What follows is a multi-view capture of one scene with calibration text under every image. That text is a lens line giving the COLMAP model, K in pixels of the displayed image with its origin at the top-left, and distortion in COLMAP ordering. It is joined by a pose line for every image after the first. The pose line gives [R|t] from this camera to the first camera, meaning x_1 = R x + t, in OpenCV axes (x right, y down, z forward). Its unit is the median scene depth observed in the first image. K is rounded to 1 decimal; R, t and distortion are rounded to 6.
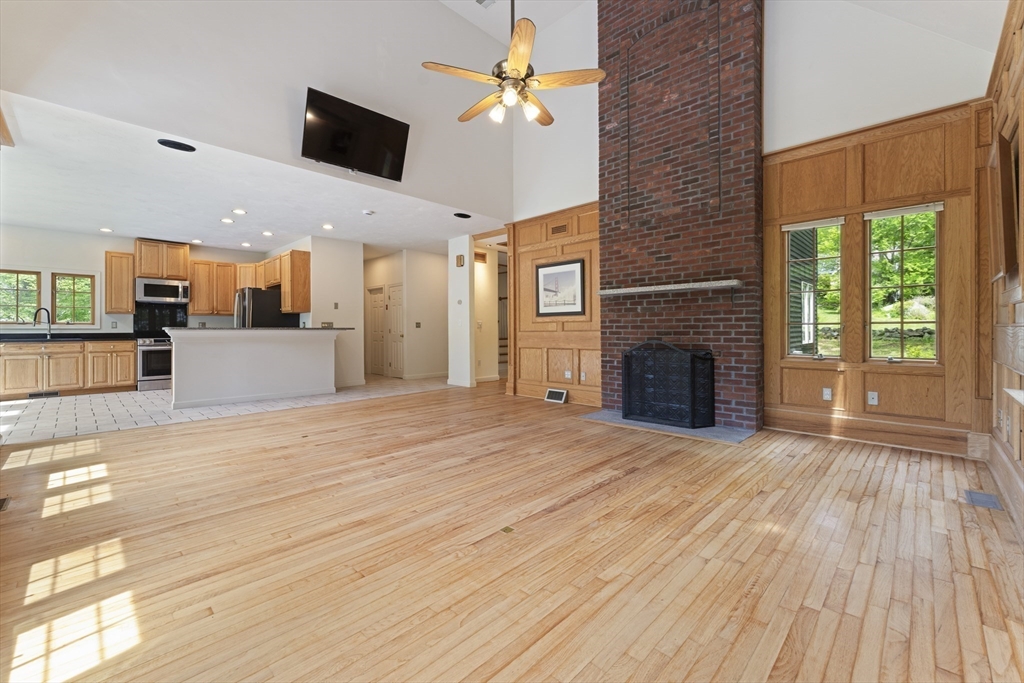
lens RADIAL K [[420.7, 0, 509.4], [0, 420.7, 330.5], [0, 0, 1]] dist [0.001334, -0.000941]
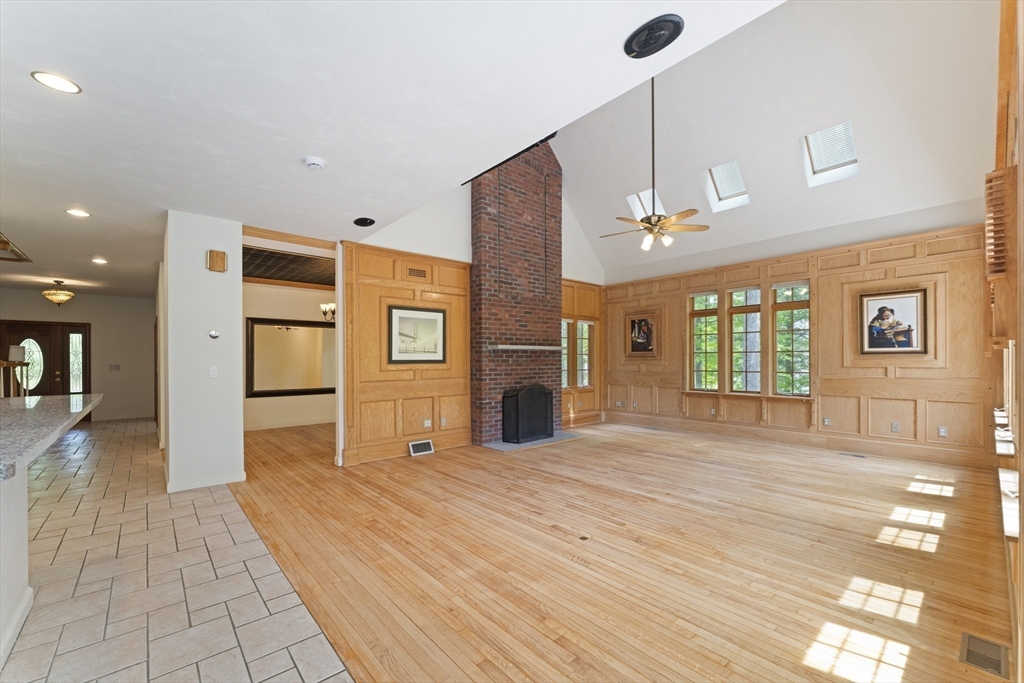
lens RADIAL K [[420.7, 0, 515.7], [0, 420.7, 362.6], [0, 0, 1]] dist [0.001334, -0.000941]
pose [[0.068442, -0.000681, 0.997655, -1.048062], [0.005255, 0.999986, 0.000322, -0.046457], [-0.997641, 0.005221, 0.068444, 0.913746]]
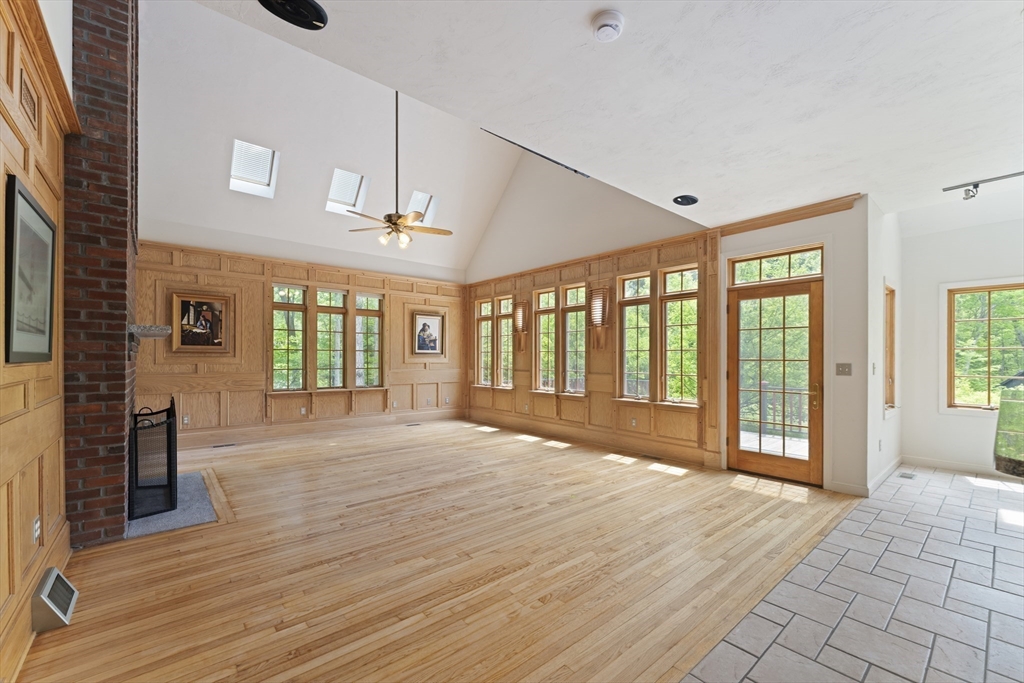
lens RADIAL K [[420.7, 0, 510.9], [0, 420.7, 359.6], [0, 0, 1]] dist [0.001334, -0.000941]
pose [[-0.996406, 0.002787, 0.084665, -0.364645], [0.003155, 0.999986, 0.004205, -0.048386], [-0.084652, 0.004457, -0.996401, 1.664194]]
